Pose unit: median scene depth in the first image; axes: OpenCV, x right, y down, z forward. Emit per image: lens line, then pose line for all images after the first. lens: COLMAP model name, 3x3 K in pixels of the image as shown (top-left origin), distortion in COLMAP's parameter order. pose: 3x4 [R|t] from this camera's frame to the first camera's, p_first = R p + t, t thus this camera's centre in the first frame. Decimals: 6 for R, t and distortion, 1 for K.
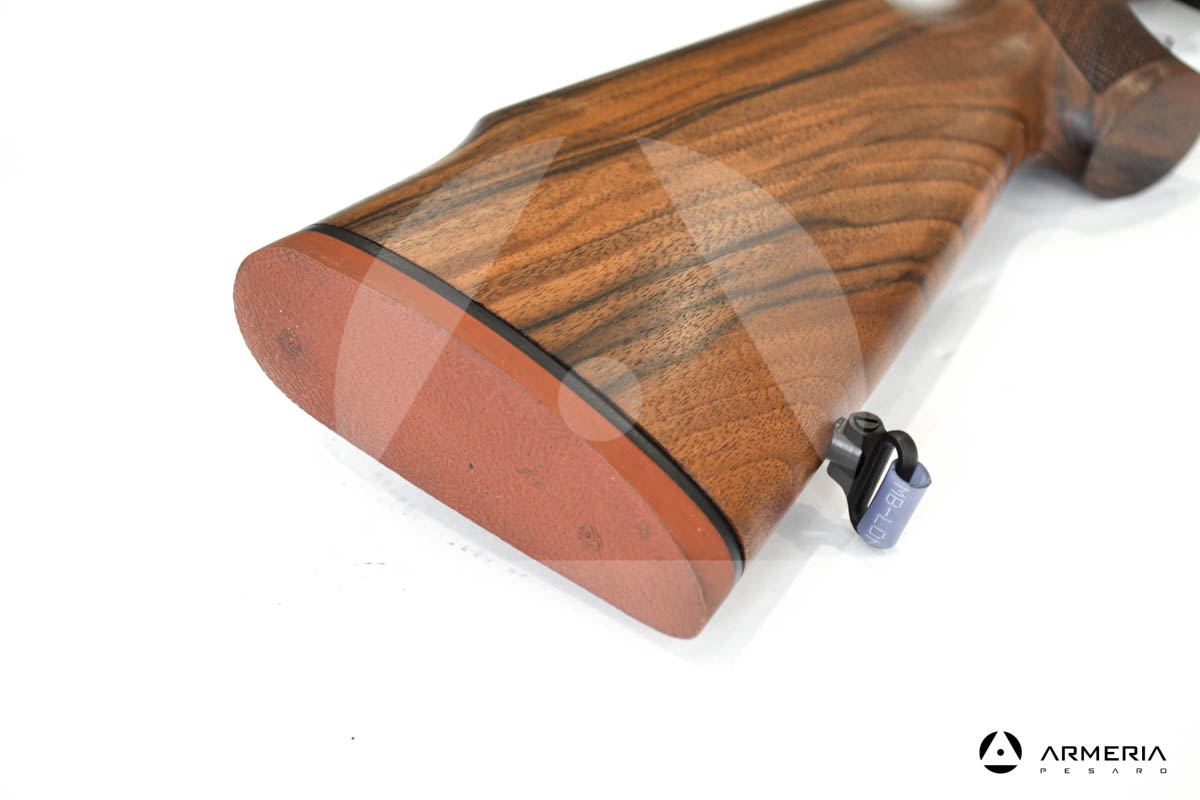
lens RADIAL K [[2282.1, 0, 599.7], [0, 2282.1, 399.8], [0, 0, 1]] dist [-0.031251, 0.000000]
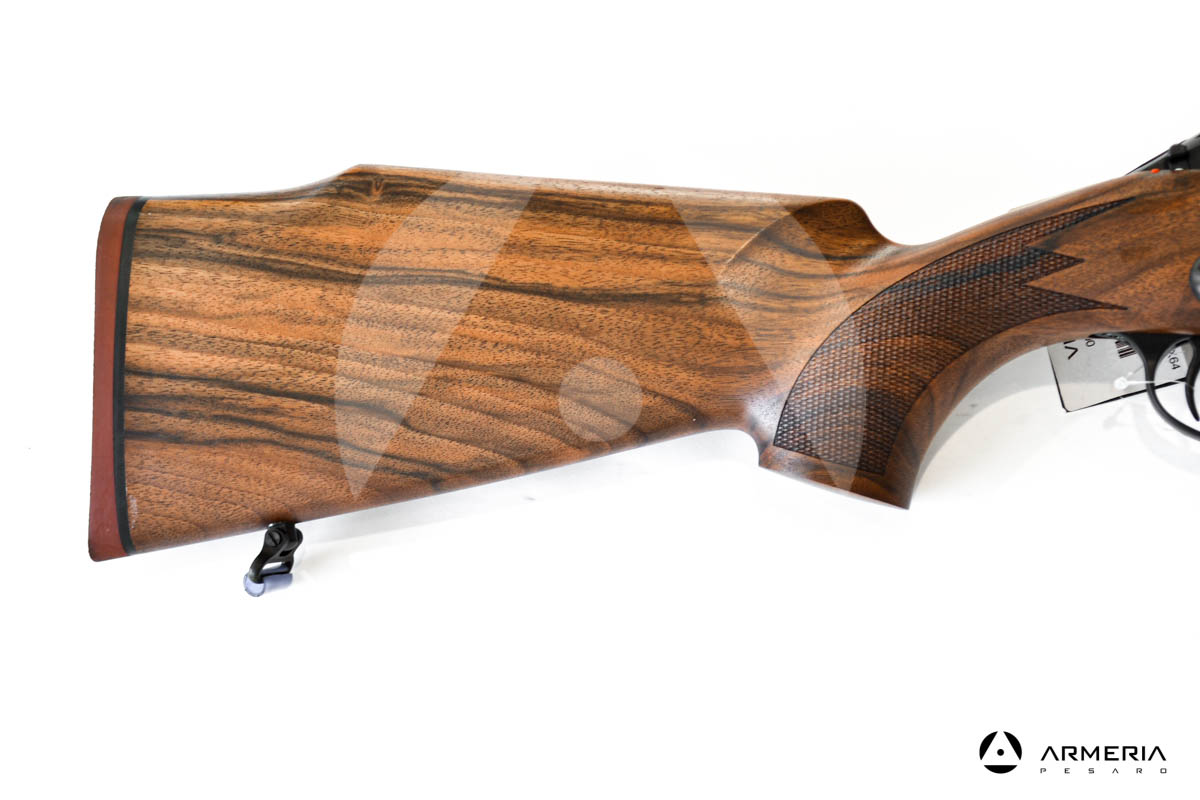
lens RADIAL K [[2196.0, 0, 600.8], [0, 2196.0, 401.3], [0, 0, 1]] dist [0.021689, 0.000000]
pose [[0.501354, 0.758198, -0.416868, 0.774203], [-0.179758, 0.562554, 0.806982, -1.286410], [0.846363, -0.329649, 0.418331, 0.553906]]
